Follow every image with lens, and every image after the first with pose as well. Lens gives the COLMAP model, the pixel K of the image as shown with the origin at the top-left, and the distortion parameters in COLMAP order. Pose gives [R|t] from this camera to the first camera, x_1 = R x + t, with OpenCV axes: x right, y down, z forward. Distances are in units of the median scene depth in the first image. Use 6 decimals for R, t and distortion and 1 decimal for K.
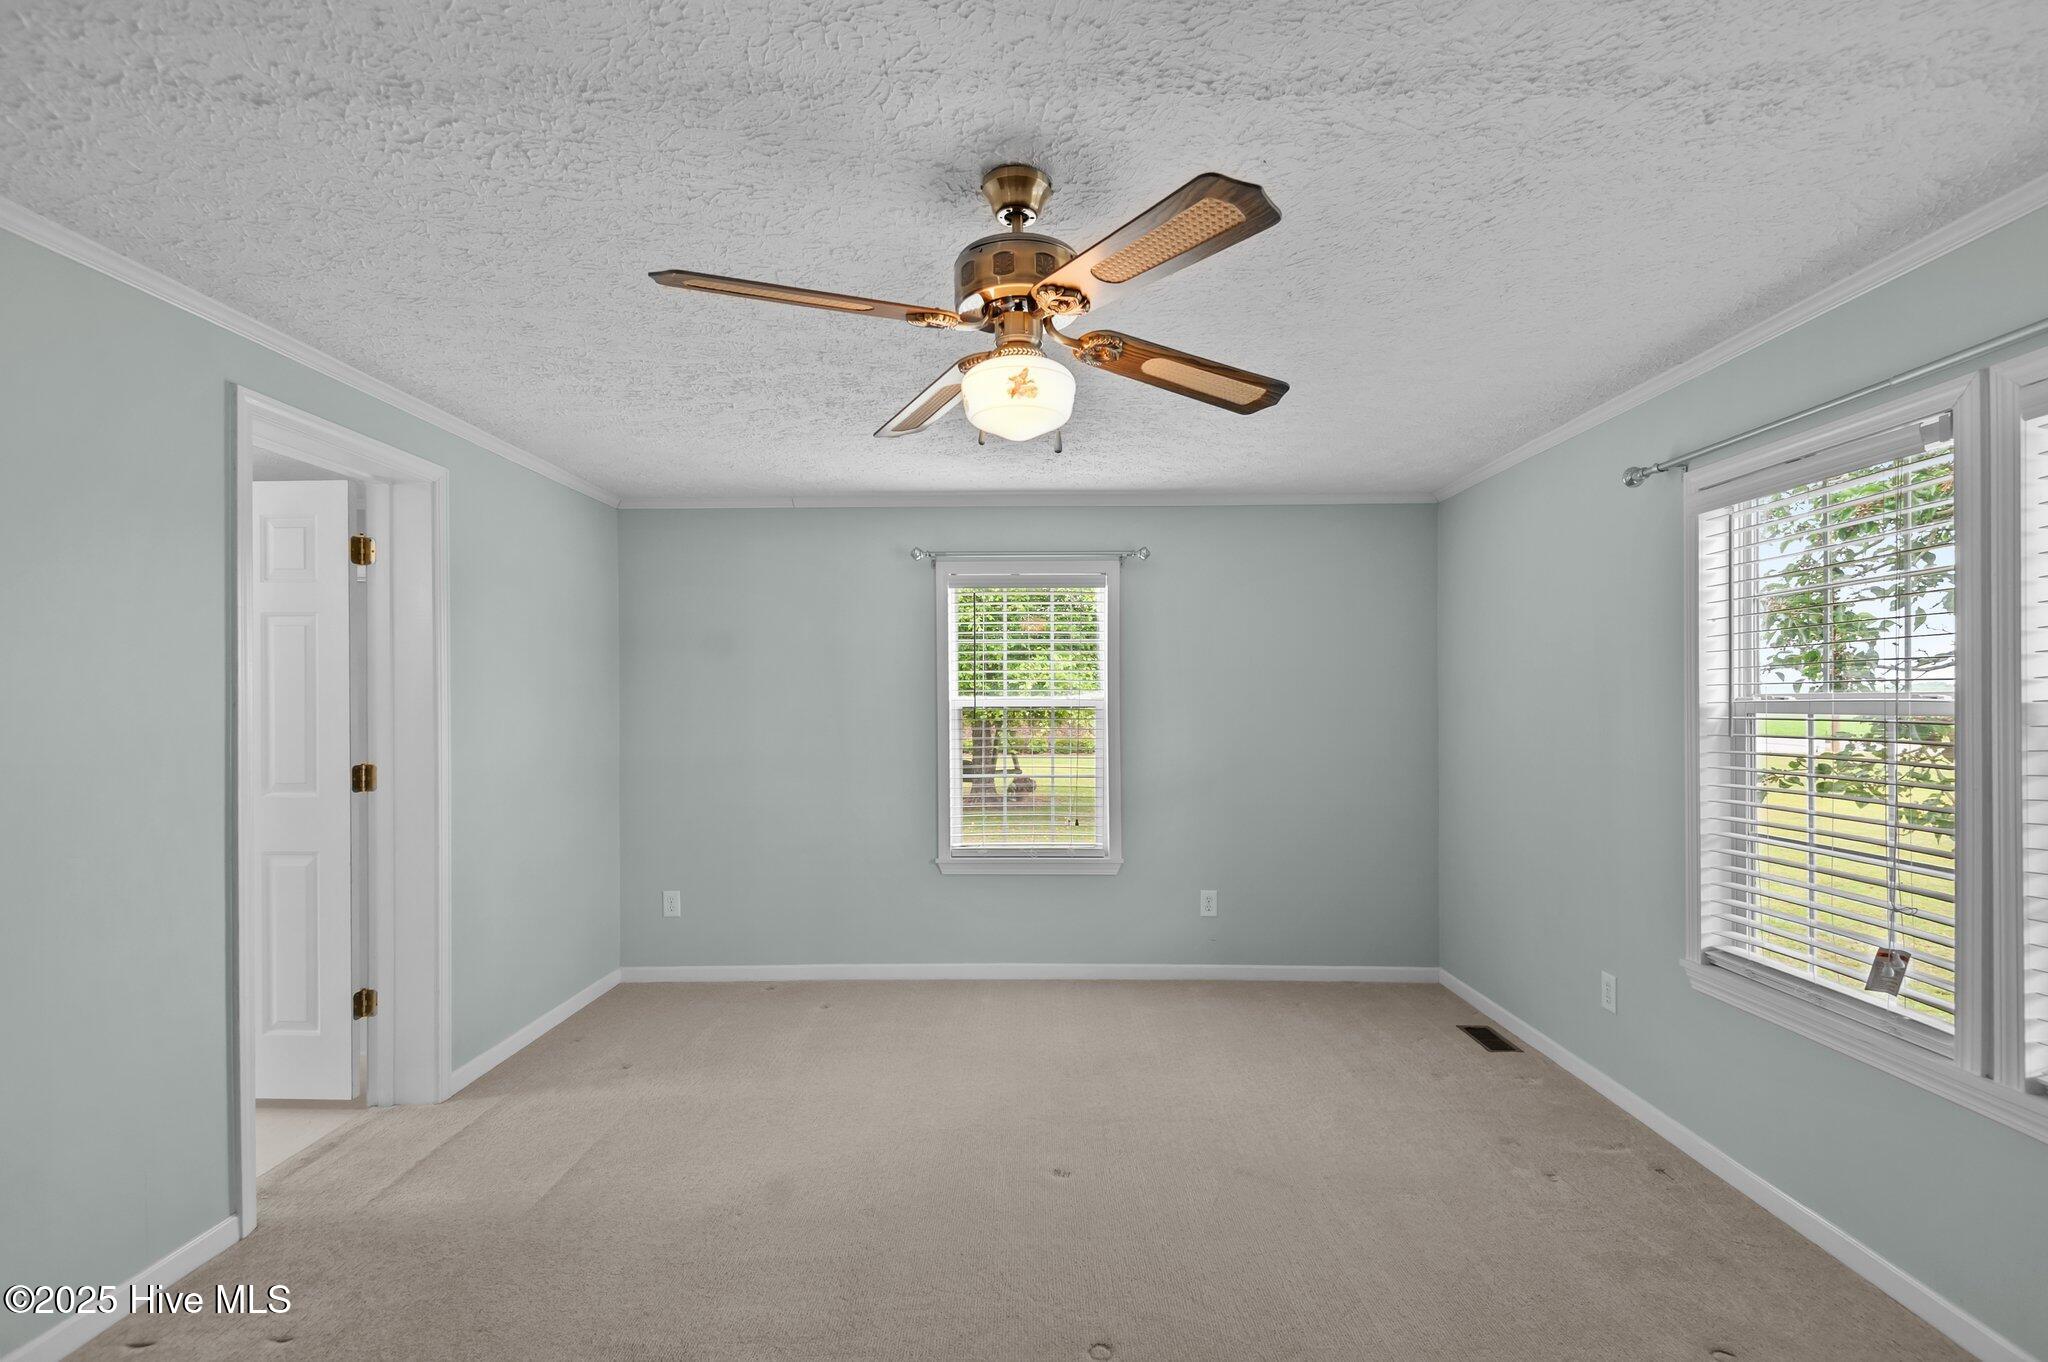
lens RADIAL K [[934.5, 0, 994.9], [0, 934.5, 701.0], [0, 0, 1]] dist [0.025473, -0.016316]
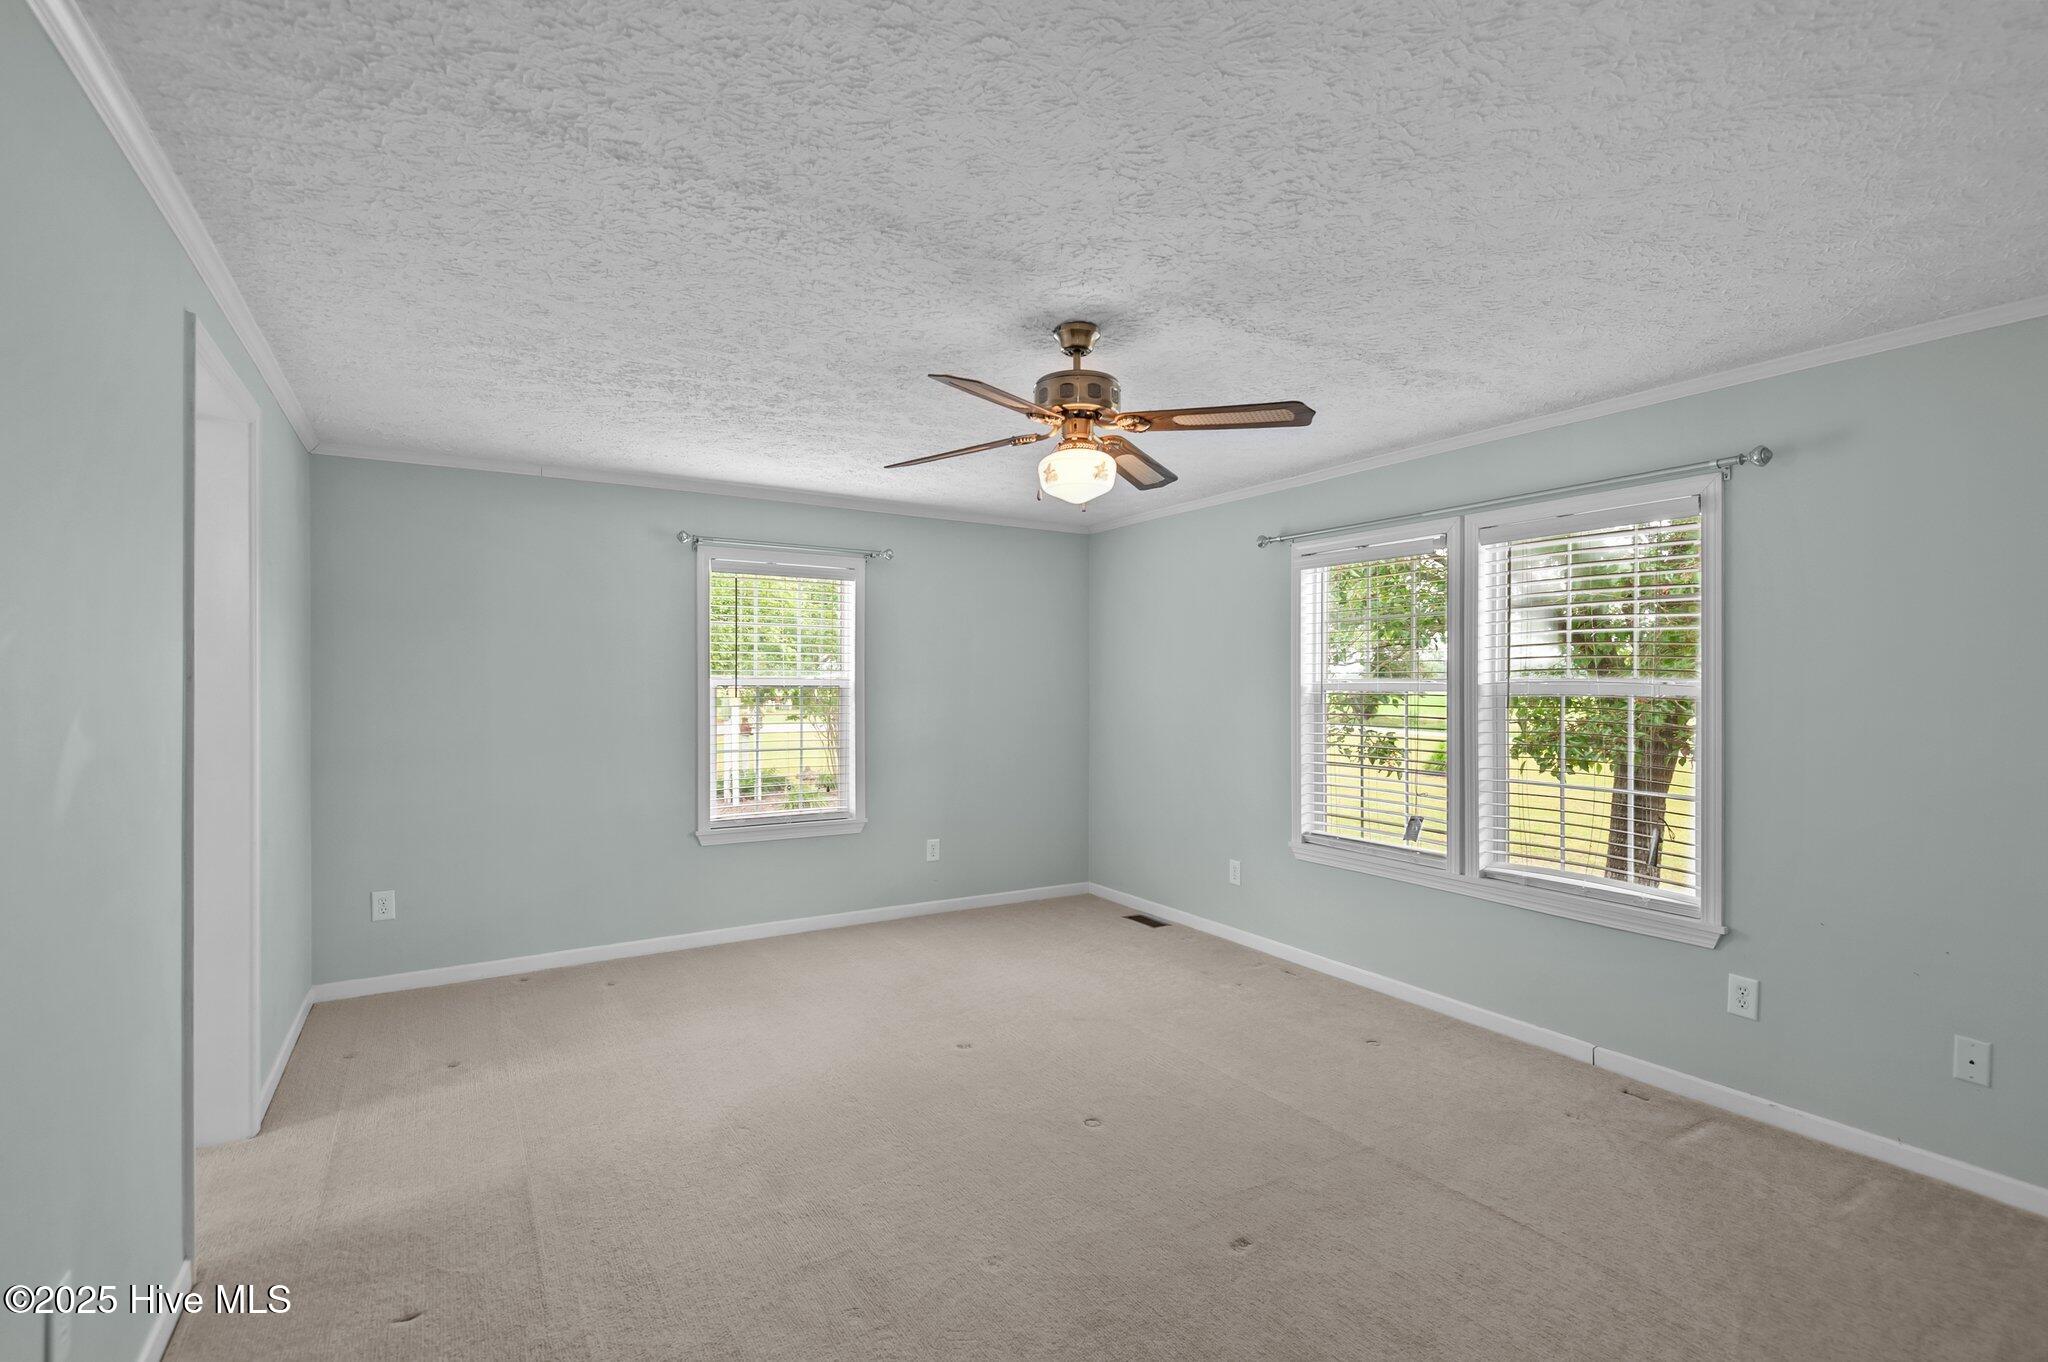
lens RADIAL K [[934.5, 0, 1017.8], [0, 934.5, 680.2], [0, 0, 1]] dist [0.025473, -0.016316]
pose [[0.851114, 0.006912, 0.524935, -0.522126], [-0.006248, 0.999976, -0.003037, 0.002885], [-0.524943, -0.000695, 0.851137, -0.128491]]
